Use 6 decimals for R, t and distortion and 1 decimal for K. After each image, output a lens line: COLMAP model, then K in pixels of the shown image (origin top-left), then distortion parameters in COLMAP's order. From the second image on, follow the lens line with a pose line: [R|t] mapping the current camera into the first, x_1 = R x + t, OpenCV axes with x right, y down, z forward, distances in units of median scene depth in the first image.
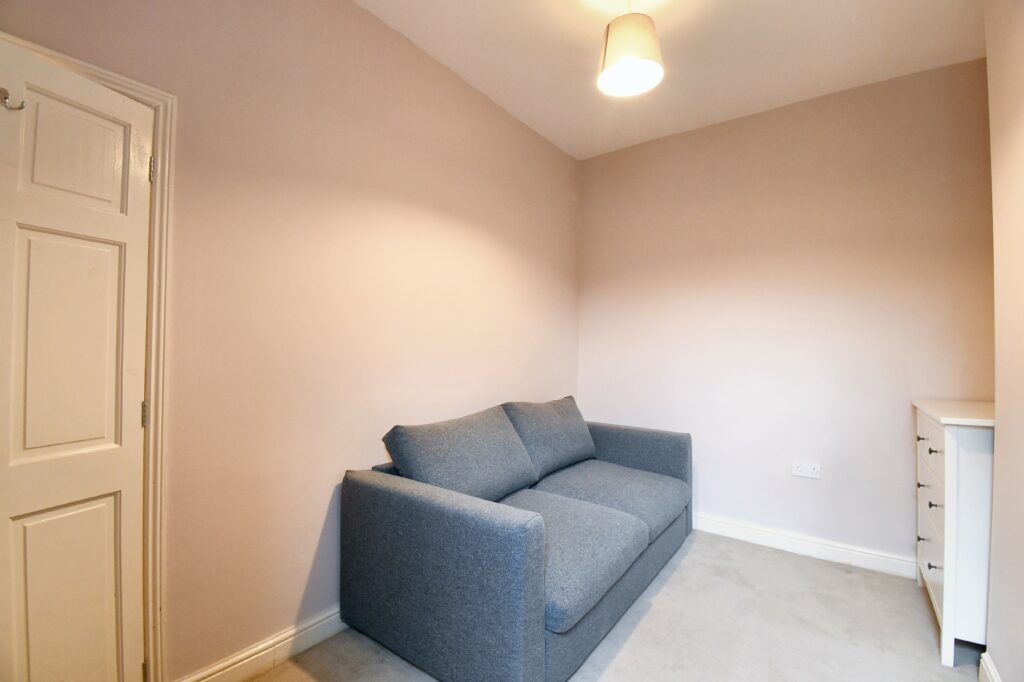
lens RADIAL K [[453.1, 0, 512.0], [0, 453.1, 341.0], [0, 0, 1]] dist [0.000552, -0.000230]
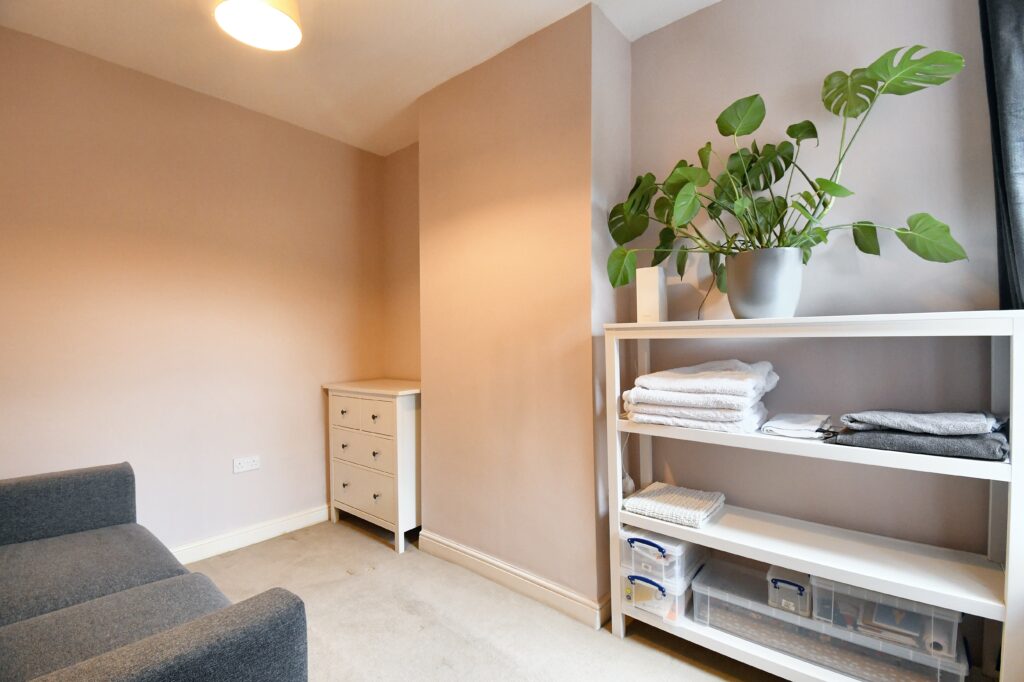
lens RADIAL K [[453.1, 0, 512.0], [0, 453.1, 341.0], [0, 0, 1]] dist [0.000552, -0.000230]
pose [[0.134434, -0.014083, 0.990823, -0.354308], [-0.001424, 0.999895, 0.014405, -0.017238], [-0.990922, -0.003347, 0.134399, 0.303306]]
